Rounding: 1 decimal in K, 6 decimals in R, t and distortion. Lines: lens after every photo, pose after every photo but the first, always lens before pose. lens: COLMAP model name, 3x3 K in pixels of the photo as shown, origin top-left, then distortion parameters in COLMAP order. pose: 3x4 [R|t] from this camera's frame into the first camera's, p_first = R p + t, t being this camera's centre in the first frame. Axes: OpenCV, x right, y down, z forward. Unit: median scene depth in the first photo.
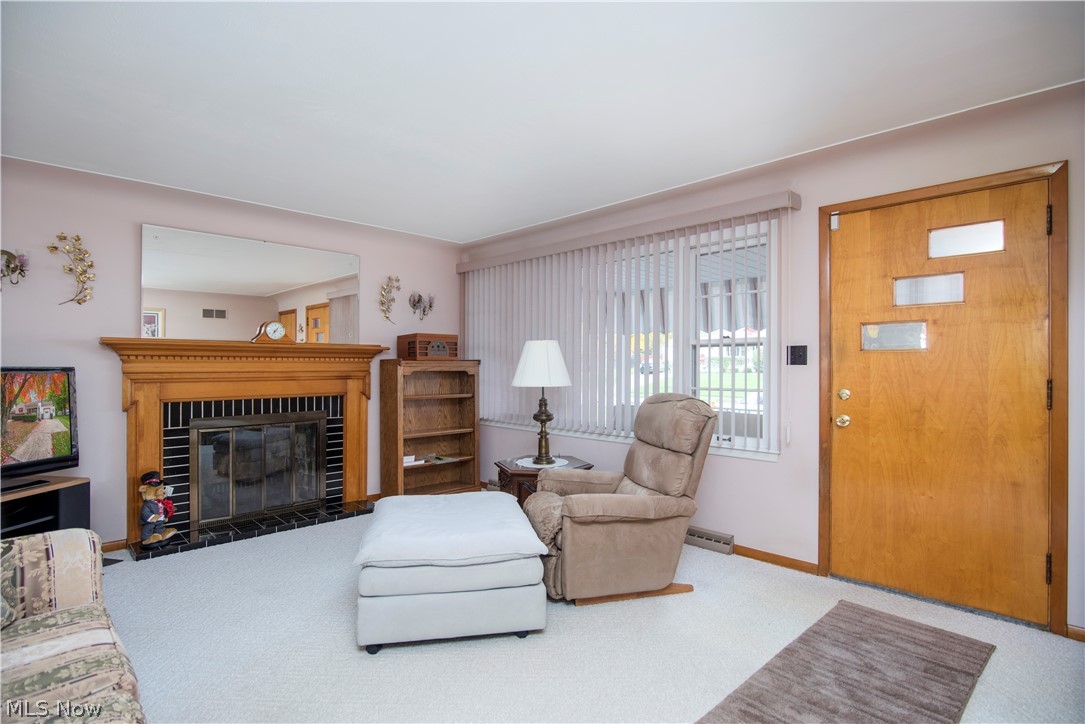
lens RADIAL K [[541.7, 0, 542.5], [0, 541.7, 362.2], [0, 0, 1]] dist [0.001388, -0.001664]
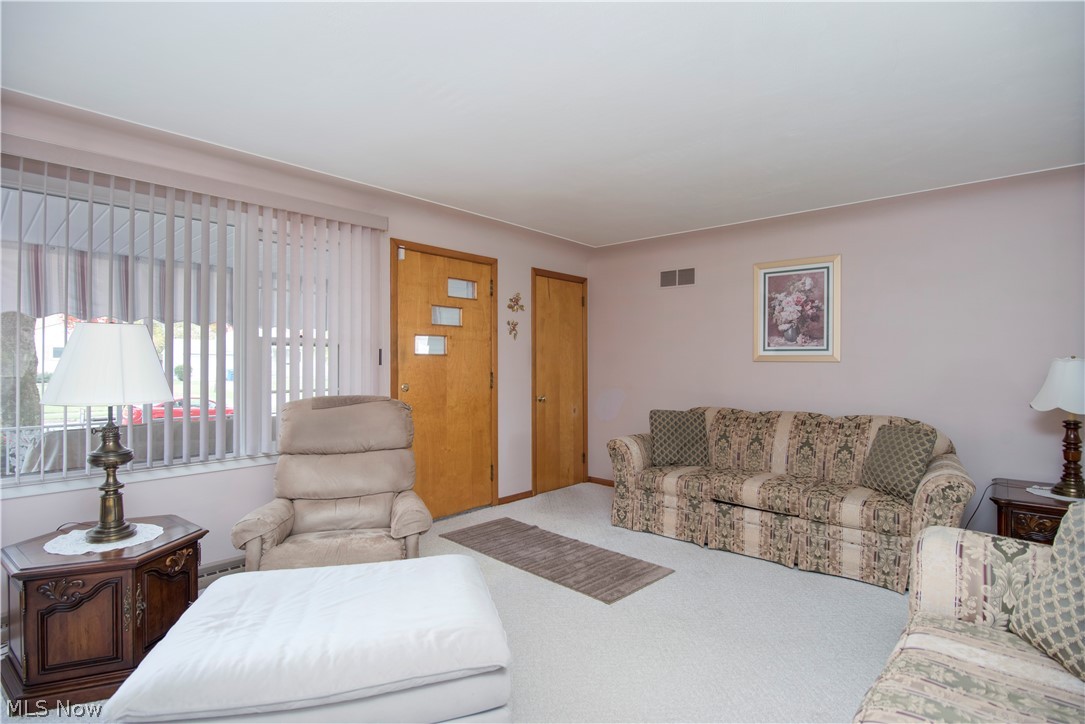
lens RADIAL K [[541.7, 0, 537.5], [0, 541.7, 359.0], [0, 0, 1]] dist [0.001388, -0.001664]
pose [[-0.058049, 0.007089, 0.998289, -0.761653], [-0.005464, 0.999958, -0.007419, -0.001204], [-0.998299, -0.005885, -0.058008, 0.752463]]
